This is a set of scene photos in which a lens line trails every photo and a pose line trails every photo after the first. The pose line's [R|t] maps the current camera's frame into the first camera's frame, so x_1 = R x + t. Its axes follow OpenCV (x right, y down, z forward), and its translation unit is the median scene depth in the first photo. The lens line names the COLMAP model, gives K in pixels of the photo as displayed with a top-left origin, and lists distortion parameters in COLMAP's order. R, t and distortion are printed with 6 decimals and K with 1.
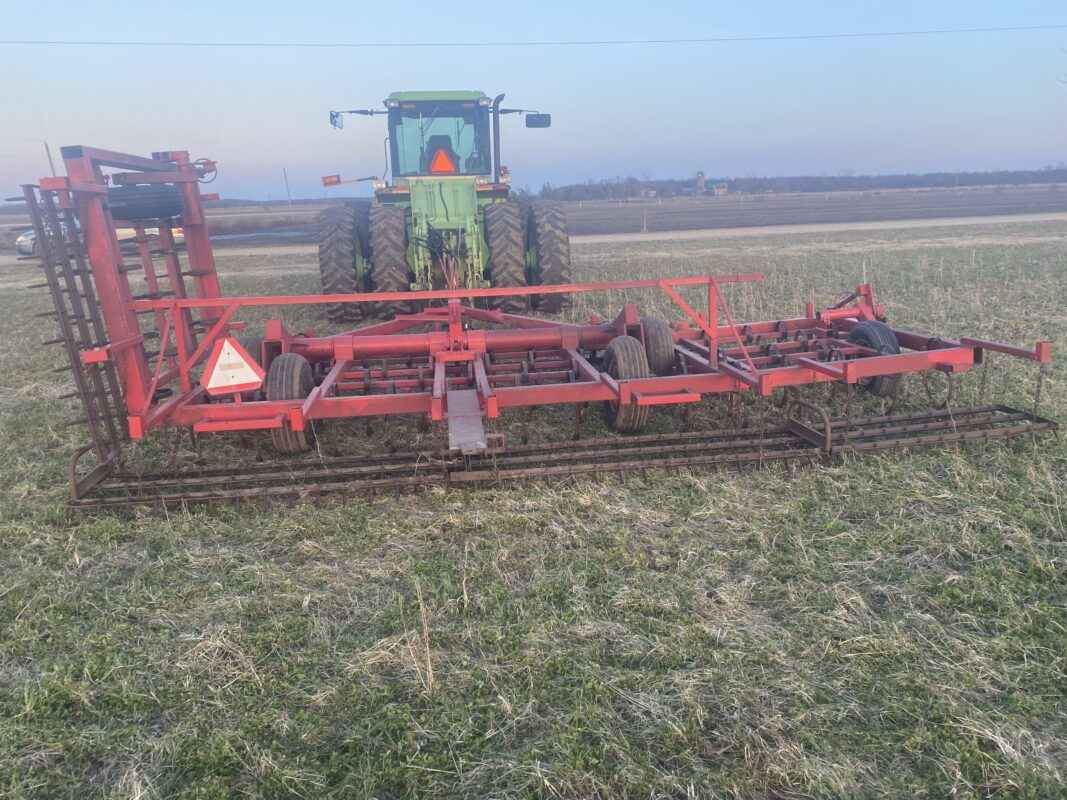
lens RADIAL K [[801.5, 0, 533.5], [0, 801.5, 400.0], [0, 0, 1]] dist [0.051661, -0.046445]
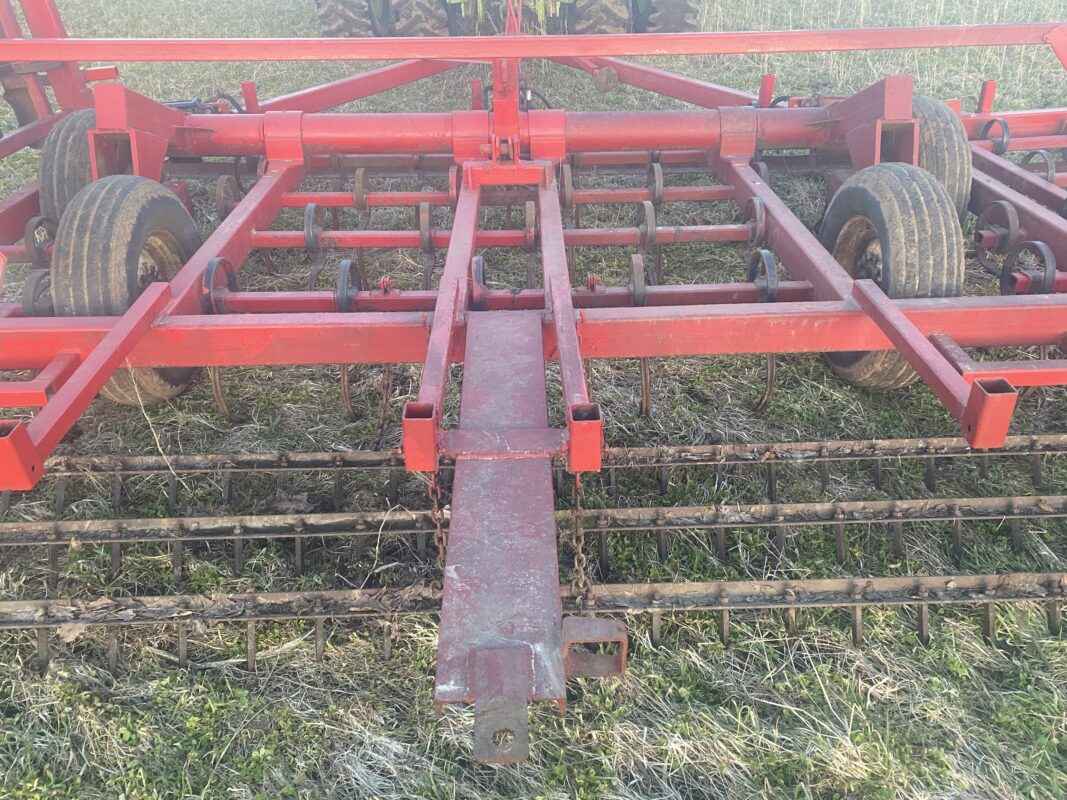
lens RADIAL K [[801.5, 0, 533.5], [0, 801.5, 400.0], [0, 0, 1]] dist [0.051661, -0.046445]
pose [[0.995514, 0.067849, -0.065937, -0.039118], [-0.042460, 0.943203, 0.329493, -0.090532], [0.084548, -0.325216, 0.941853, 0.523564]]
